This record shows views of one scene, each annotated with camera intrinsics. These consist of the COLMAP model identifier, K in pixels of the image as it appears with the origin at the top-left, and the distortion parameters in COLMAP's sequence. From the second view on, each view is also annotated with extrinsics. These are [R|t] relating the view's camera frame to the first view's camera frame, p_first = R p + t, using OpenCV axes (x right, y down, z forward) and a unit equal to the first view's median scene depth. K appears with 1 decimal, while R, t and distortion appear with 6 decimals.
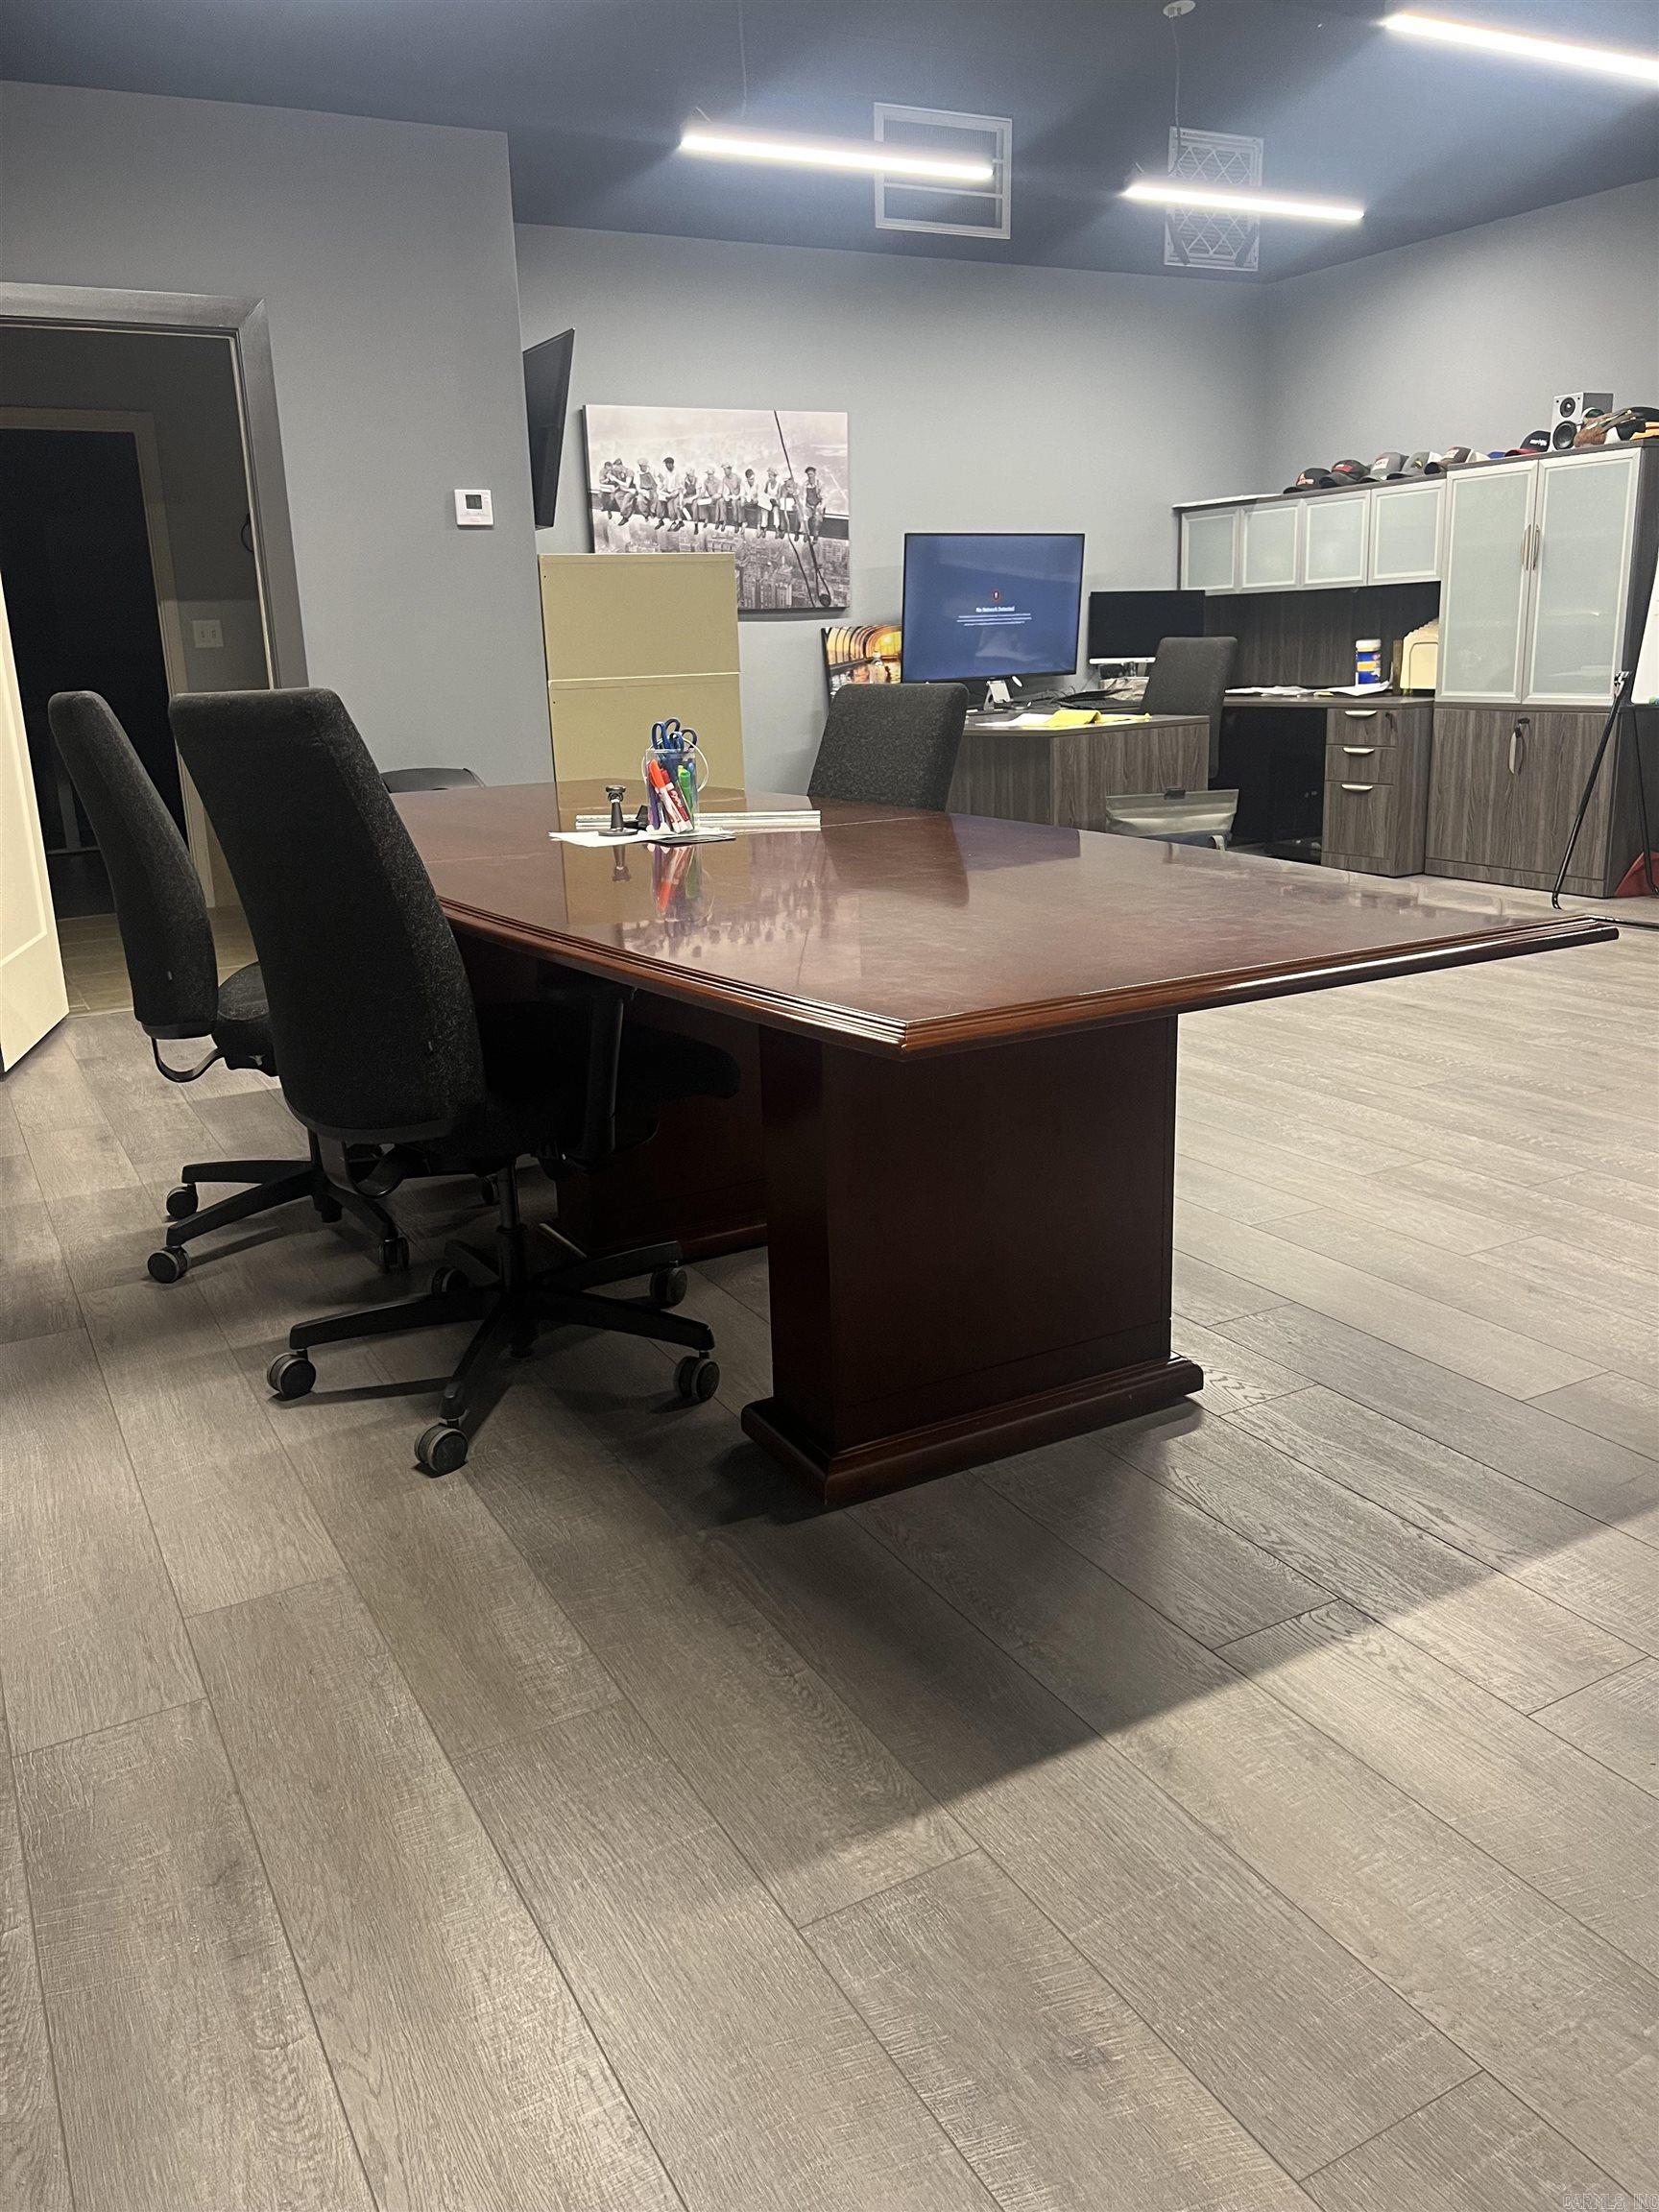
lens RADIAL K [[1670.9, 0, 807.6], [0, 1670.9, 1107.3], [0, 0, 1]] dist [0.043398, -0.050749]
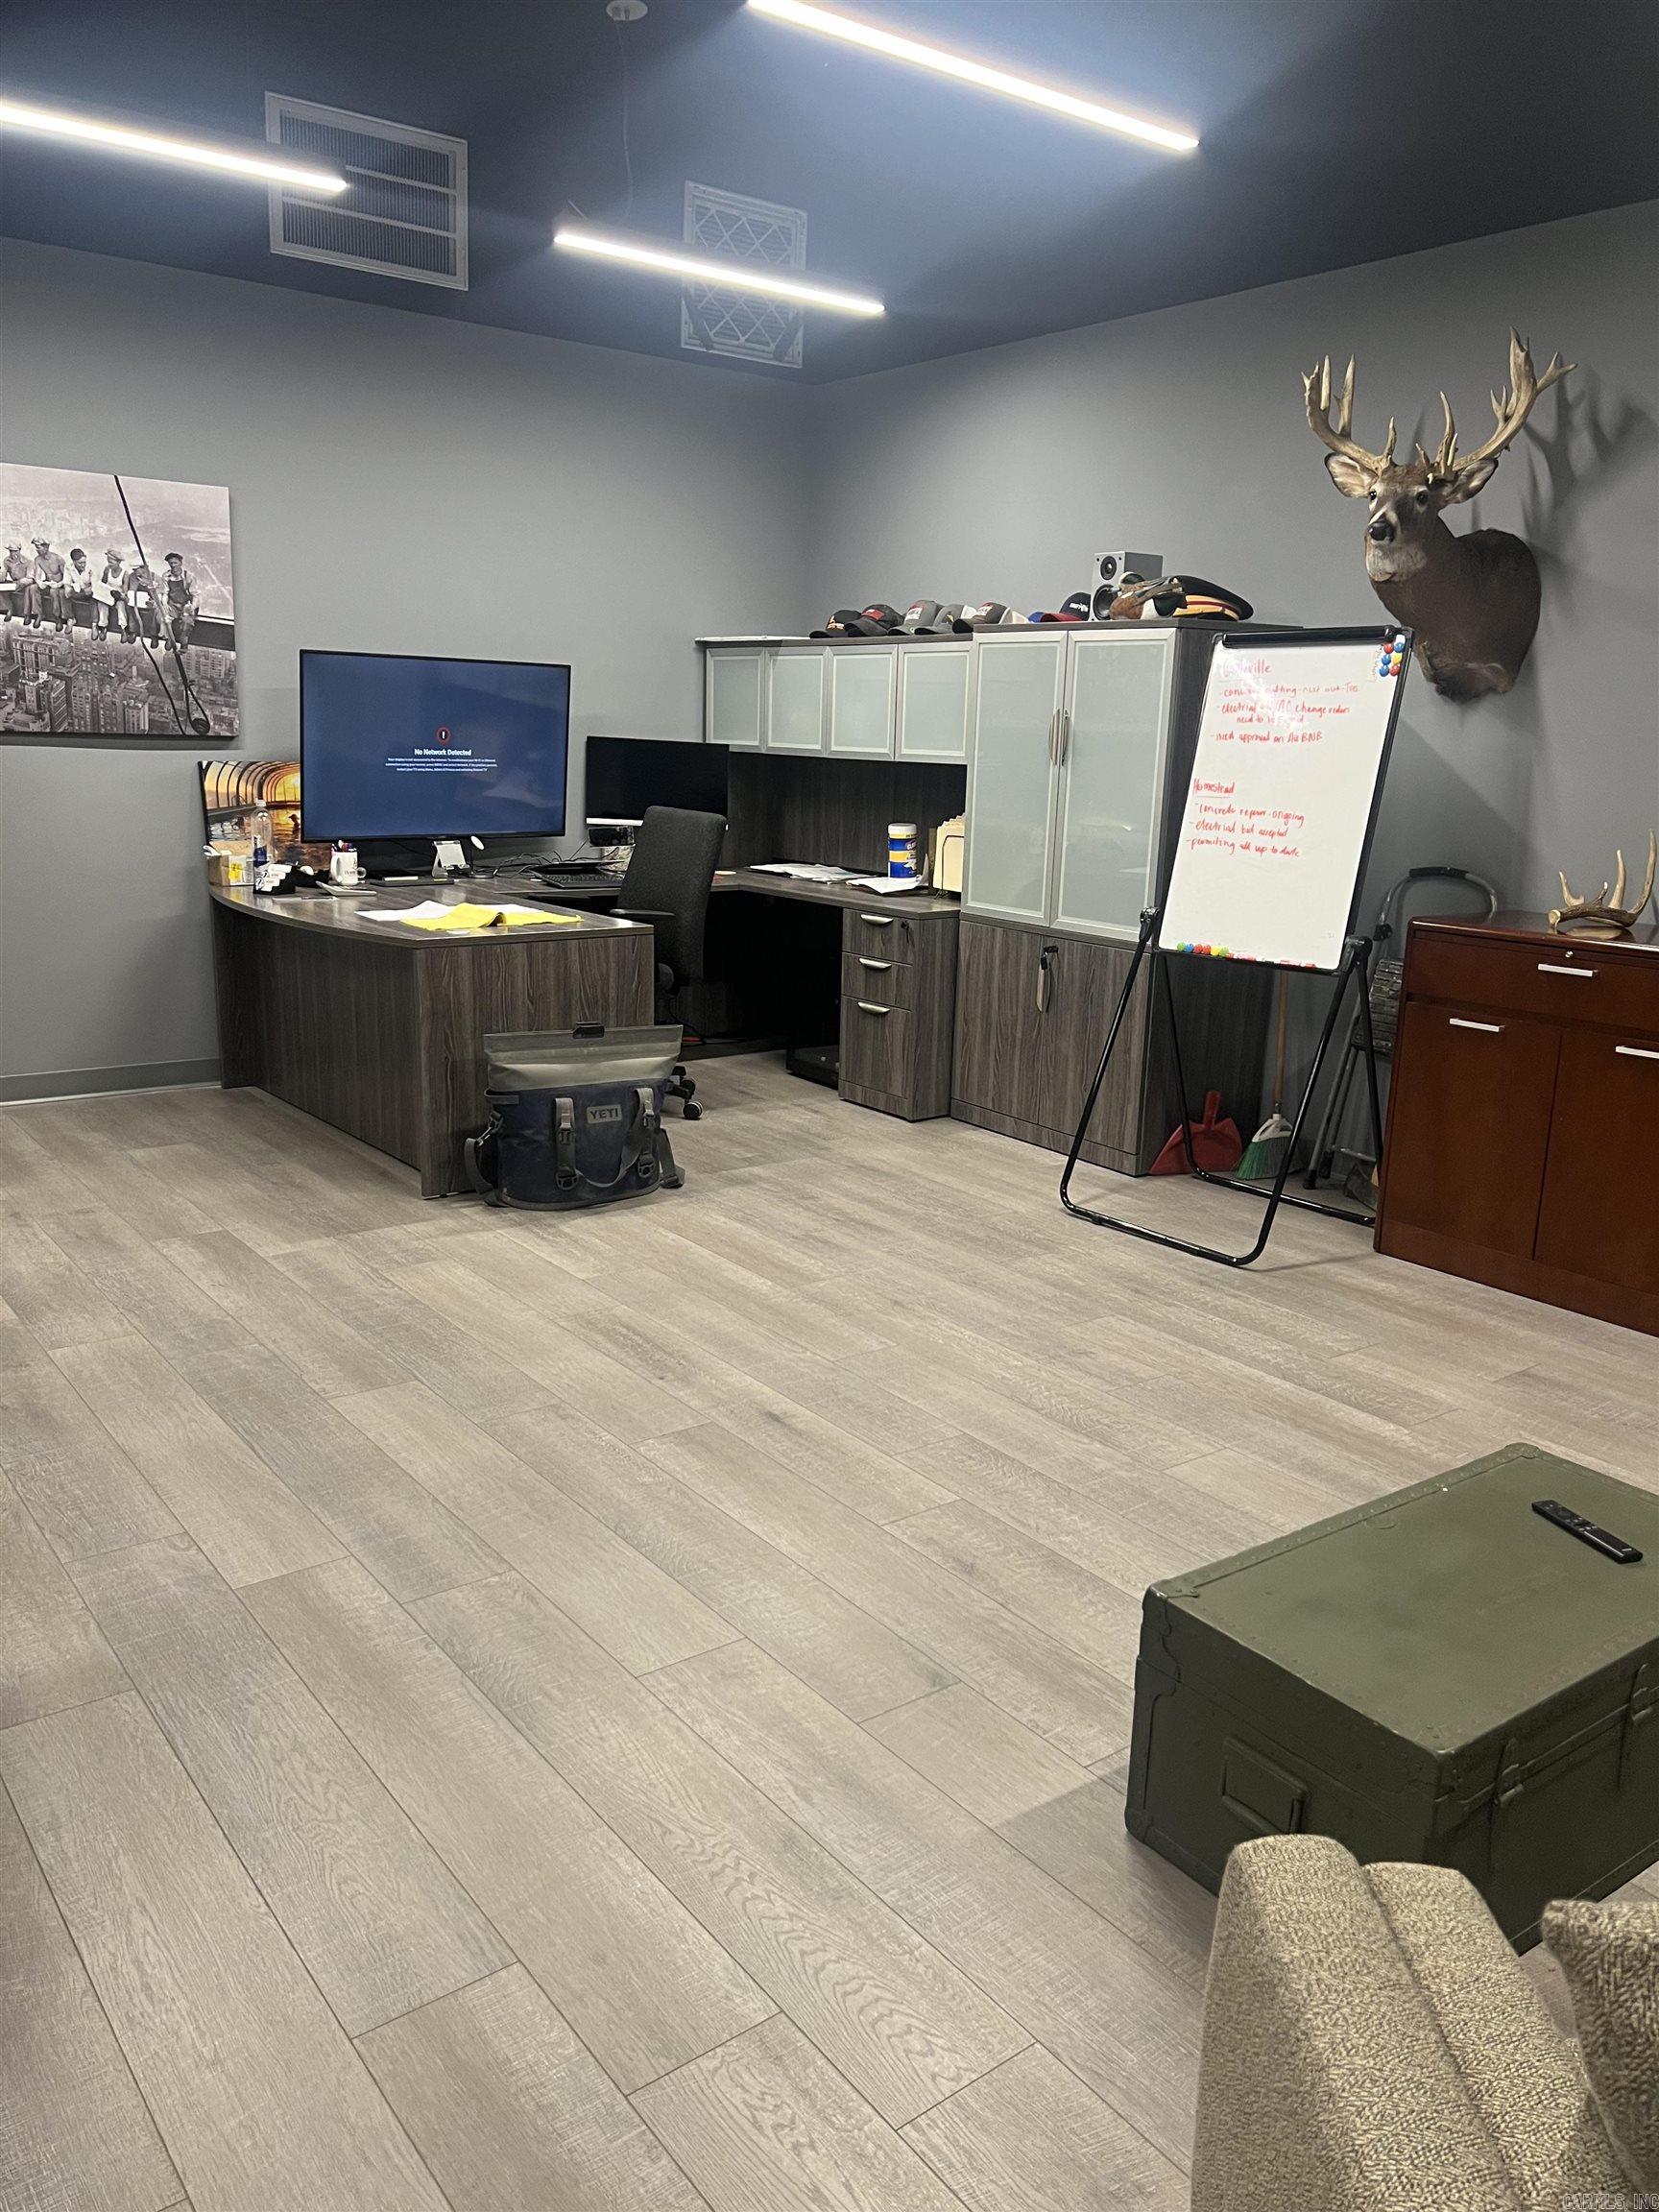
lens RADIAL K [[1670.9, 0, 813.3], [0, 1670.9, 1132.2], [0, 0, 1]] dist [0.043398, -0.050749]
pose [[0.987344, 0.033592, 0.154992, 0.202774], [-0.028921, 0.999060, -0.032298, -0.119298], [-0.155931, 0.027406, 0.987388, 0.243142]]
